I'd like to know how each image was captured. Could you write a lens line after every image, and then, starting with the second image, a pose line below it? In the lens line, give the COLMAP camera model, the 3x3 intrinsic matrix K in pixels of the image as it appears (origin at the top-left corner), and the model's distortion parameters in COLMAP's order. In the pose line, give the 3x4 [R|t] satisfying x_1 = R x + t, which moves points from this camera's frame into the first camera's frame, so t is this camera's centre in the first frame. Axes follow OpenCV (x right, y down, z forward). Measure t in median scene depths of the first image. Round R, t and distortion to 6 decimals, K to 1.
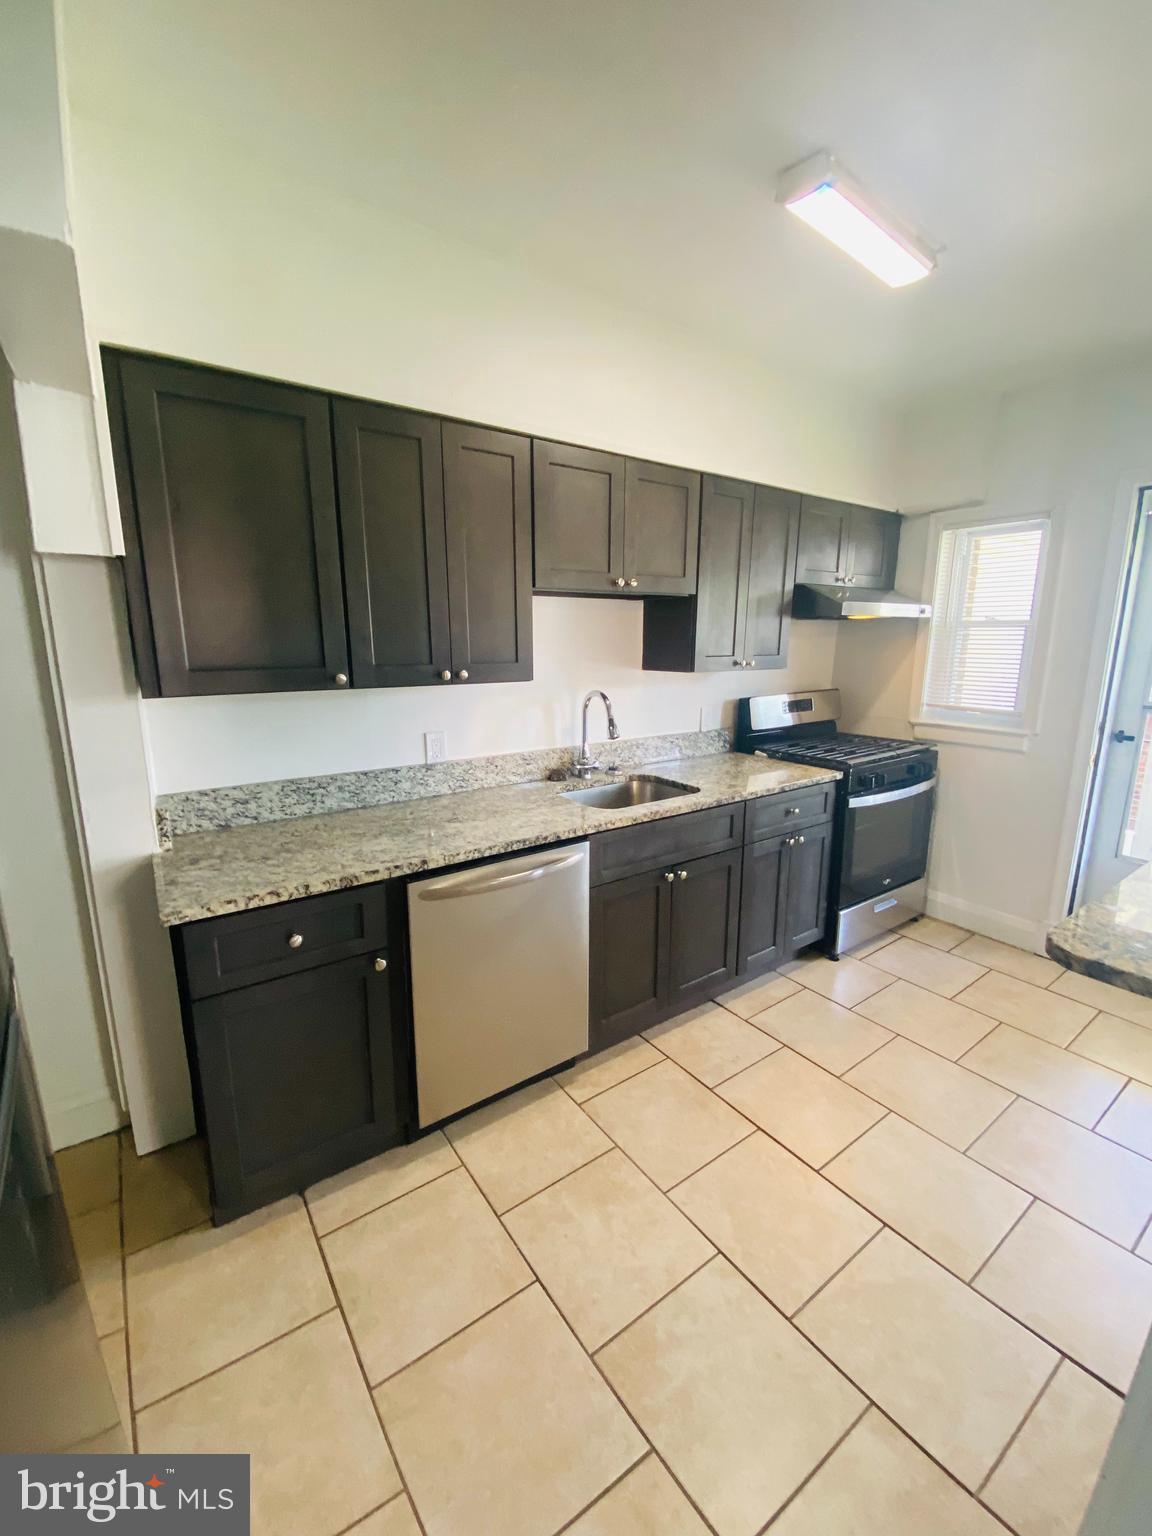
lens RADIAL K [[621.2, 0, 585.1], [0, 621.2, 771.2], [0, 0, 1]] dist [-0.000273, -0.001862]
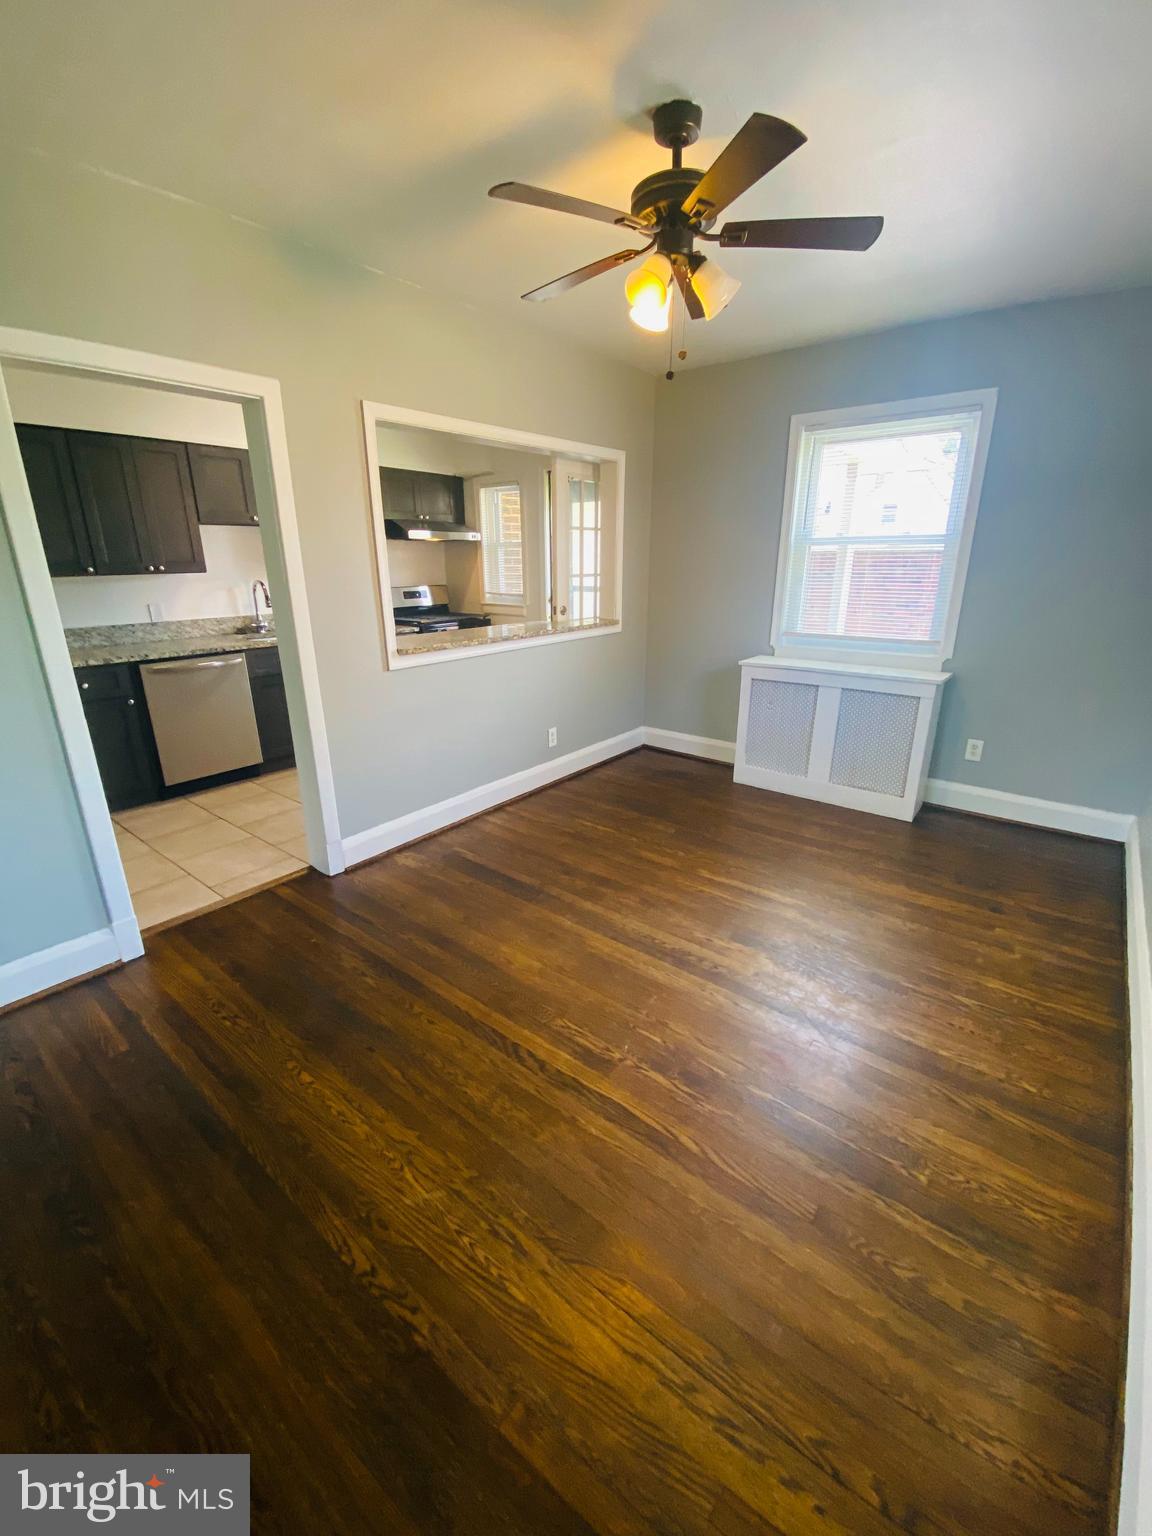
lens RADIAL K [[621.2, 0, 576.2], [0, 621.2, 768.6], [0, 0, 1]] dist [-0.000273, -0.001862]
pose [[0.960094, -0.085279, 0.266359, 0.376630], [0.052513, 0.990408, 0.127808, 0.224450], [-0.274703, -0.108720, 0.955363, -1.012107]]
